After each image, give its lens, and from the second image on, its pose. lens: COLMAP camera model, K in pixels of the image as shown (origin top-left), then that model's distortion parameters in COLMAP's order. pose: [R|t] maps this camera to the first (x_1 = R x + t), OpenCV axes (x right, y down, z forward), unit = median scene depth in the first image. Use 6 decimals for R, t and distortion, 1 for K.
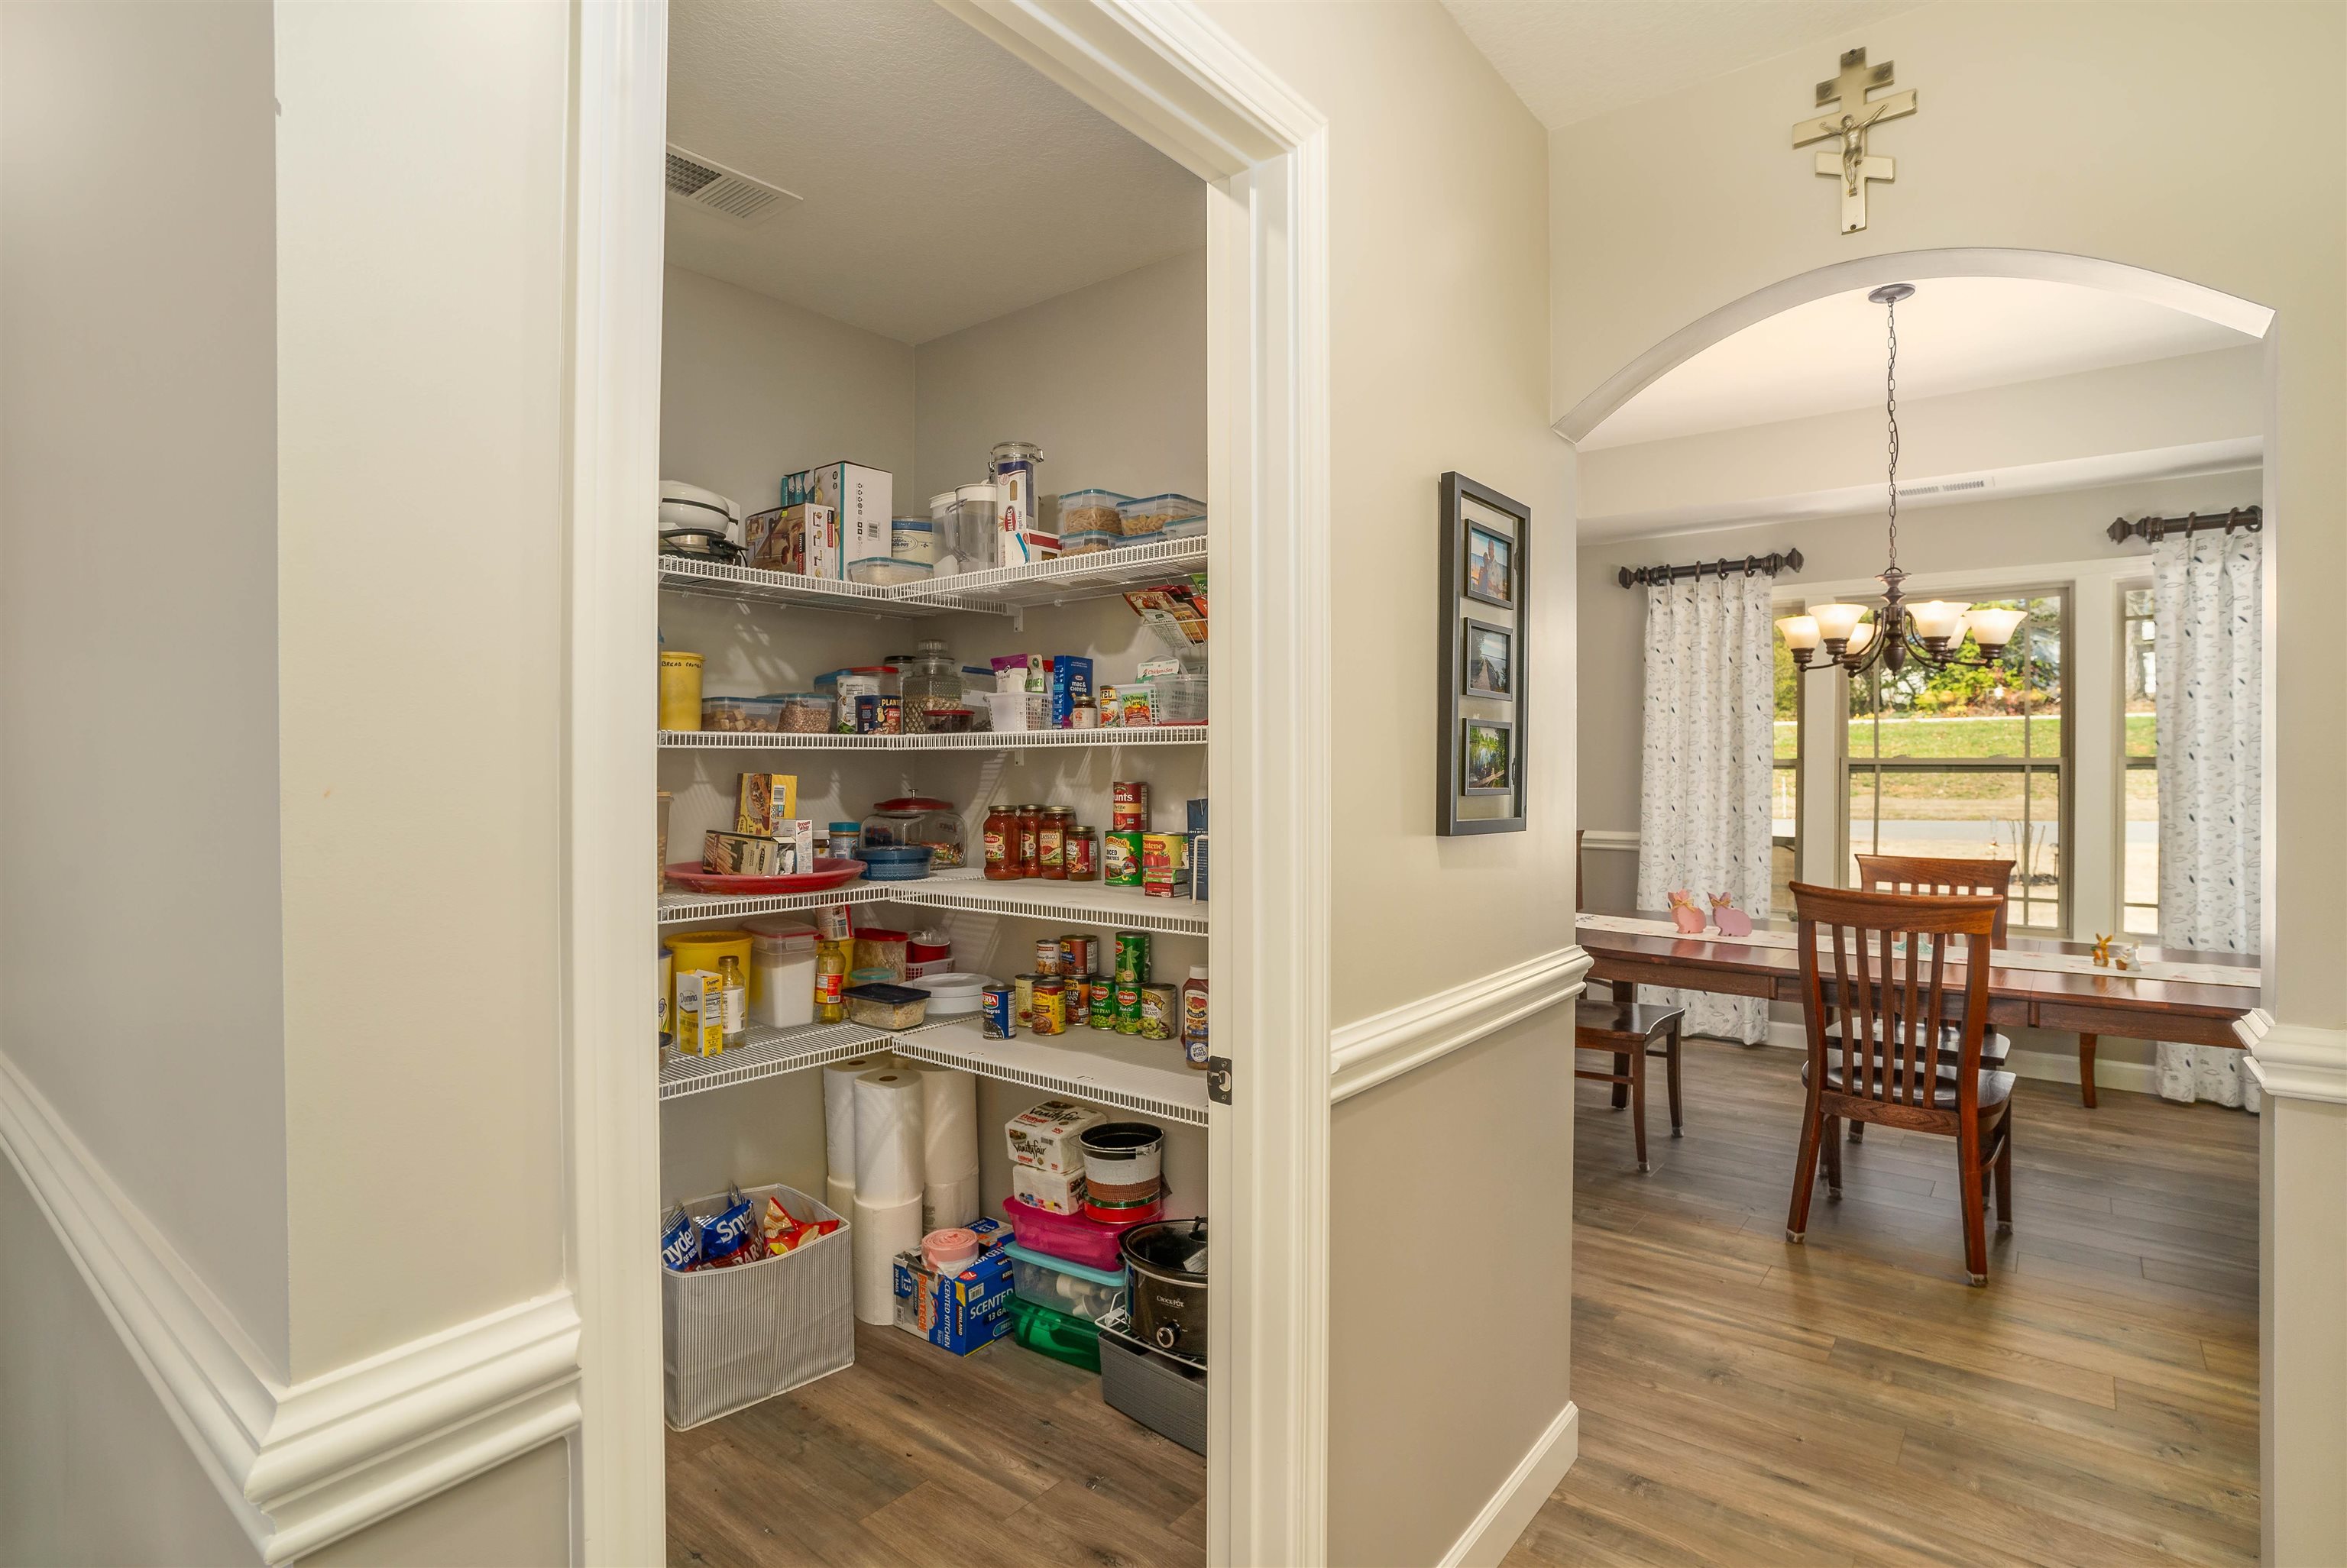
lens RADIAL K [[1171.9, 0, 1173.5], [0, 1171.9, 784.0], [0, 0, 1]] dist [-0.065740, 0.036012]
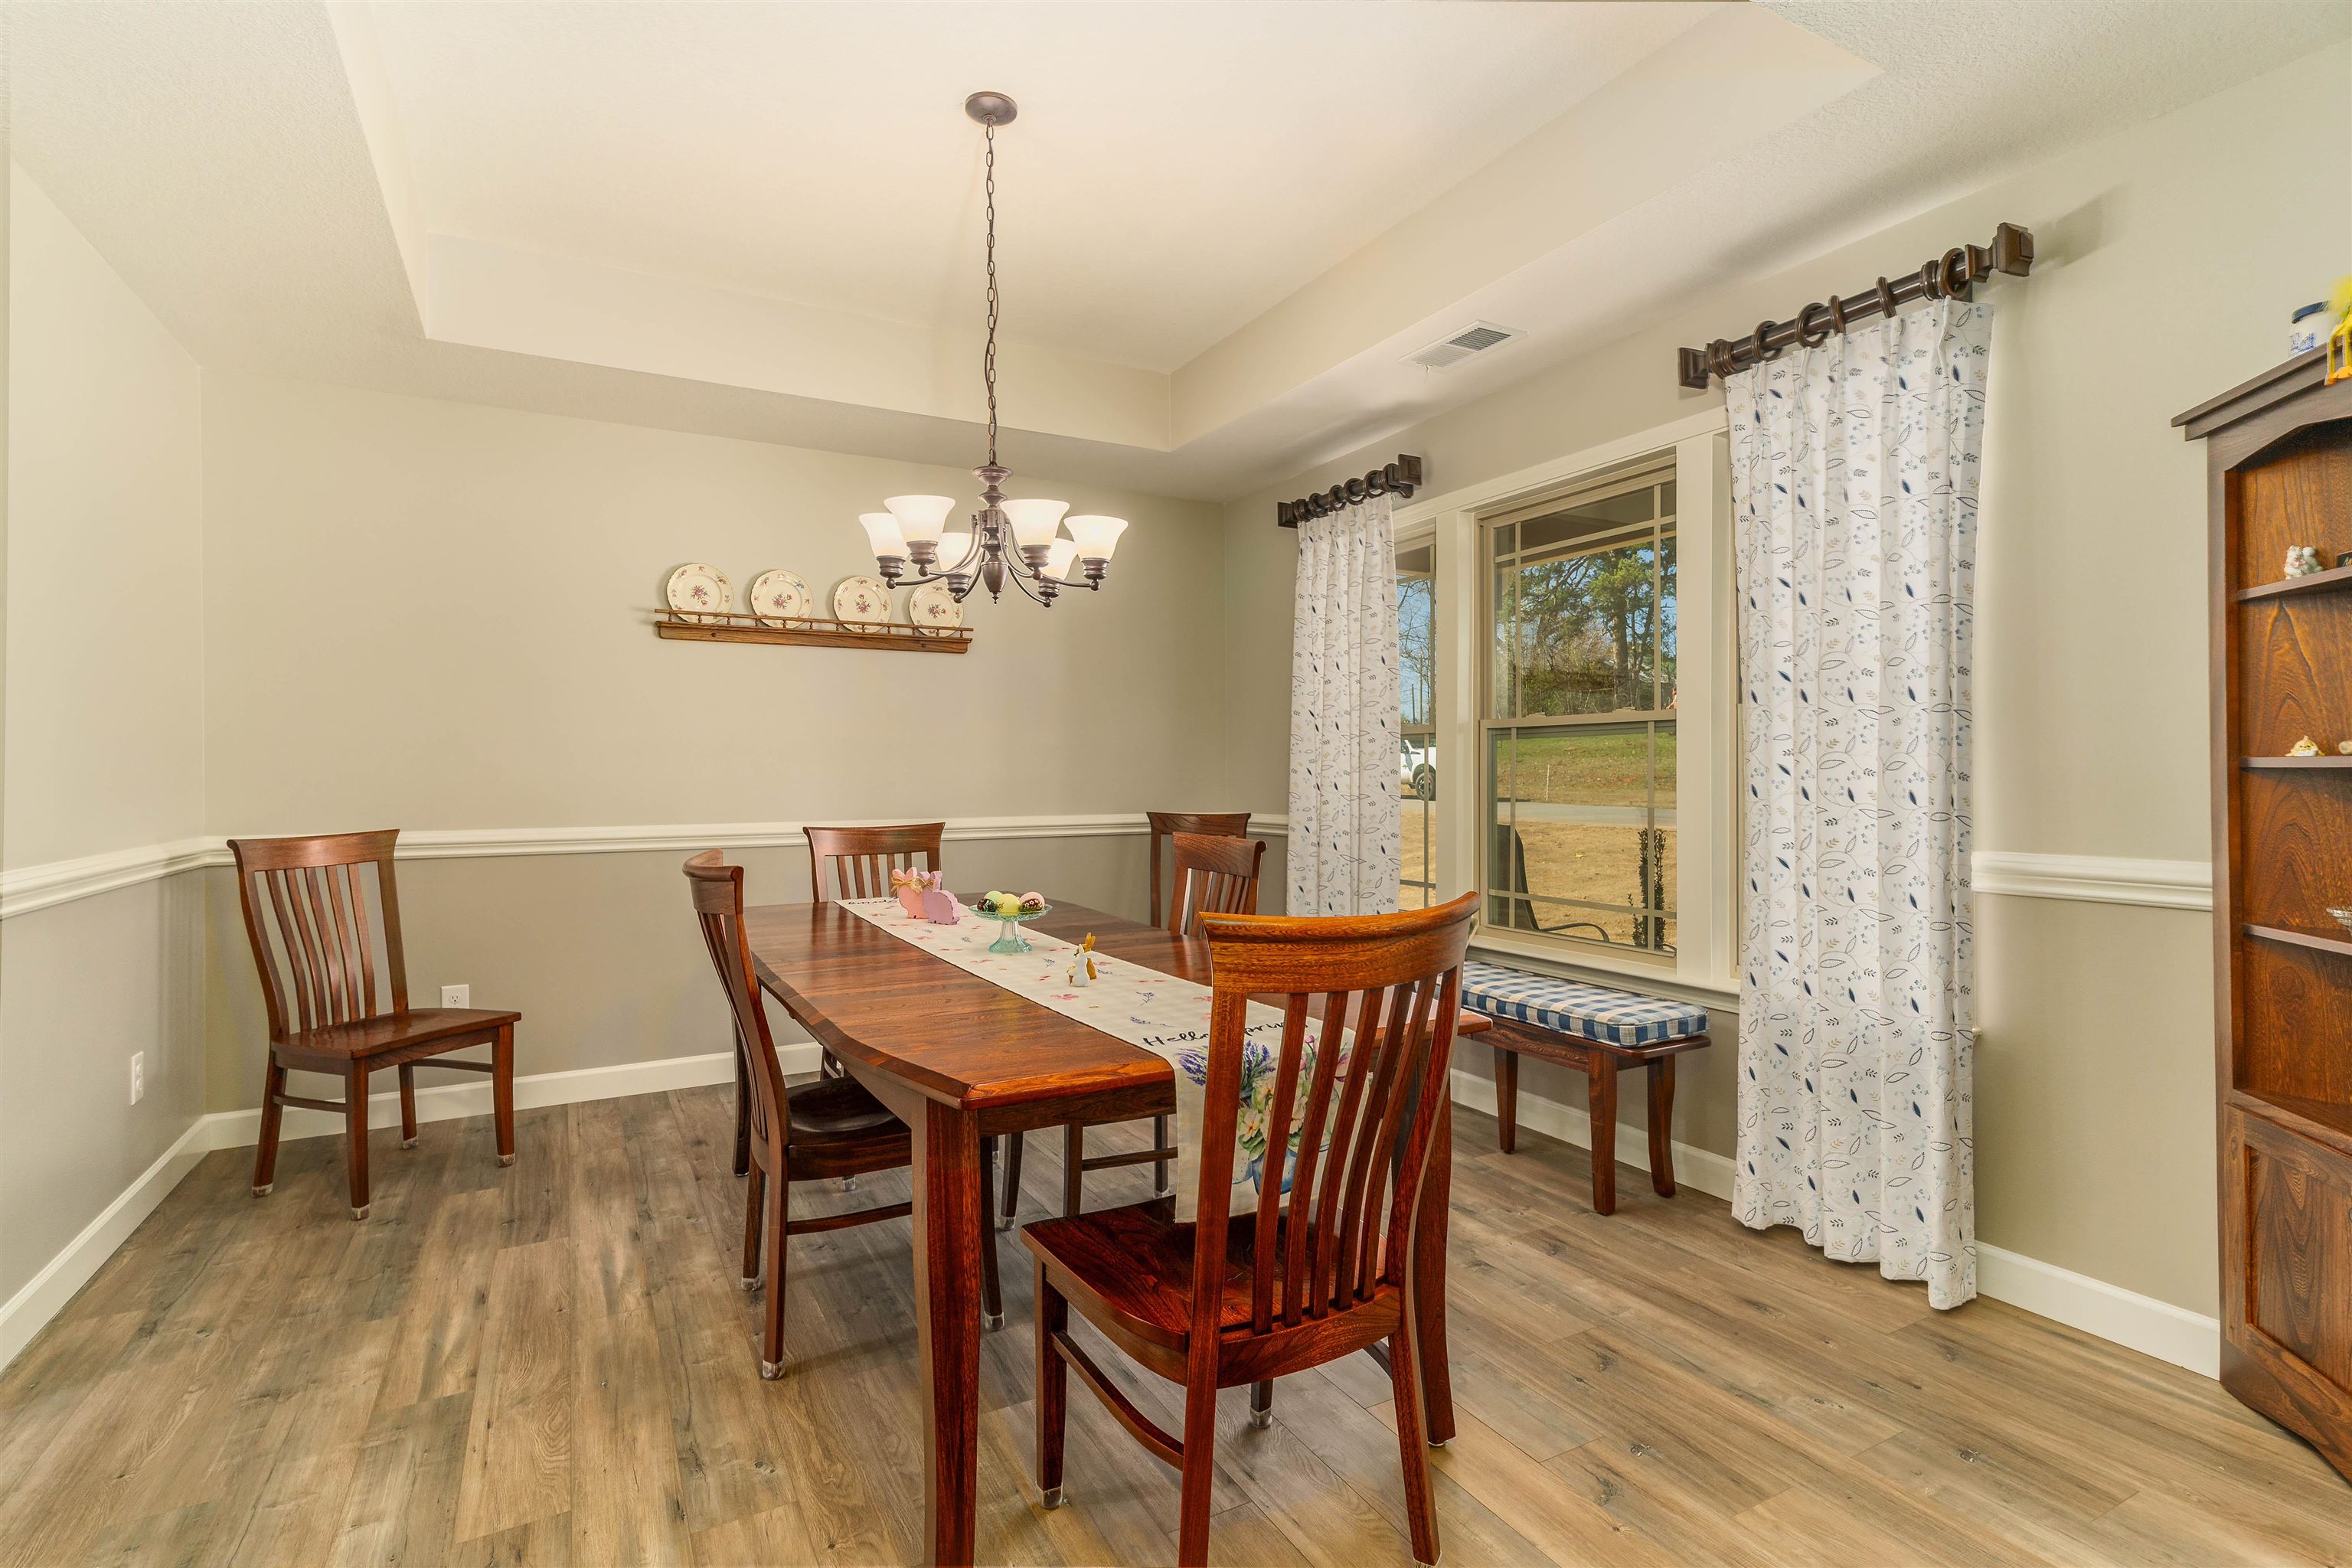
lens RADIAL K [[1145.5, 0, 1172.1], [0, 1145.5, 771.4], [0, 0, 1]] dist [-0.001744, -0.000118]
pose [[0.917952, -0.009762, -0.396571, 0.839181], [0.002270, 0.999810, -0.019357, 0.031946], [0.396684, 0.016869, 0.917800, 0.262950]]
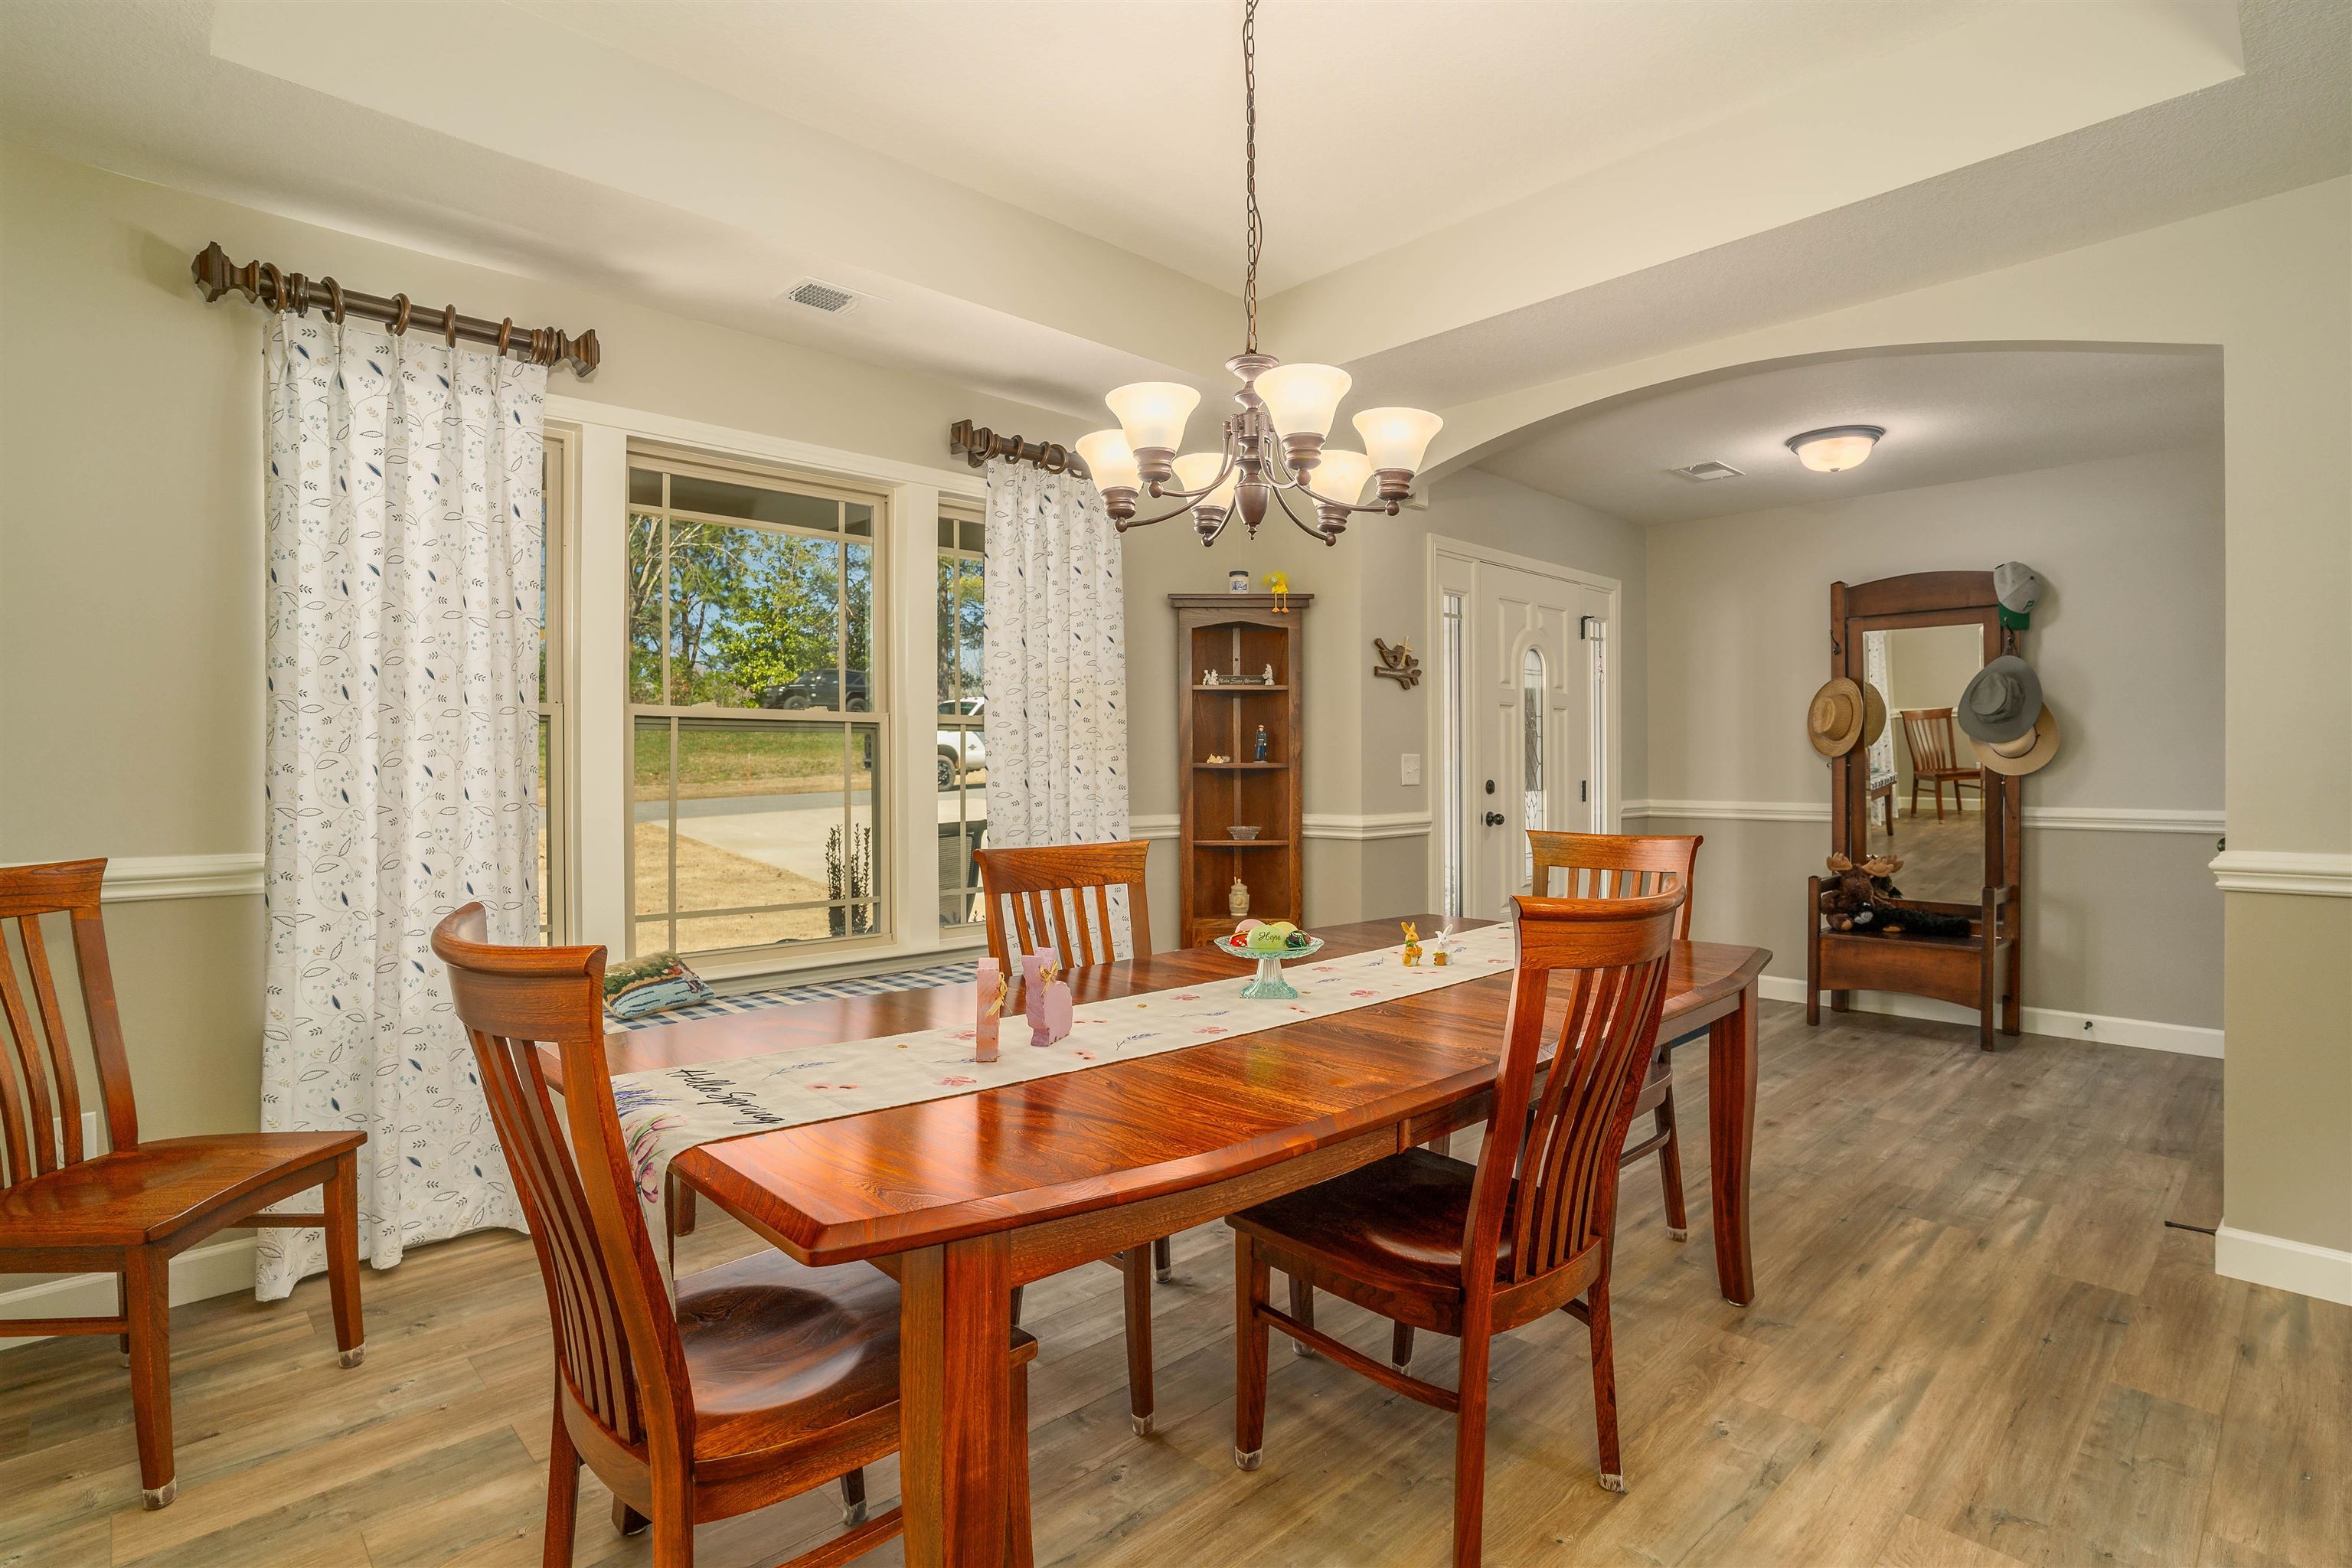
lens RADIAL K [[1153.1, 0, 1176.0], [0, 1153.1, 784.0], [0, 0, 1]] dist [-0.043002, 0.018639]
pose [[0.141333, -0.018471, 0.989790, 0.021964], [0.018526, 0.999700, 0.016011, 0.018783], [-0.989789, 0.016074, 0.141633, 0.760039]]
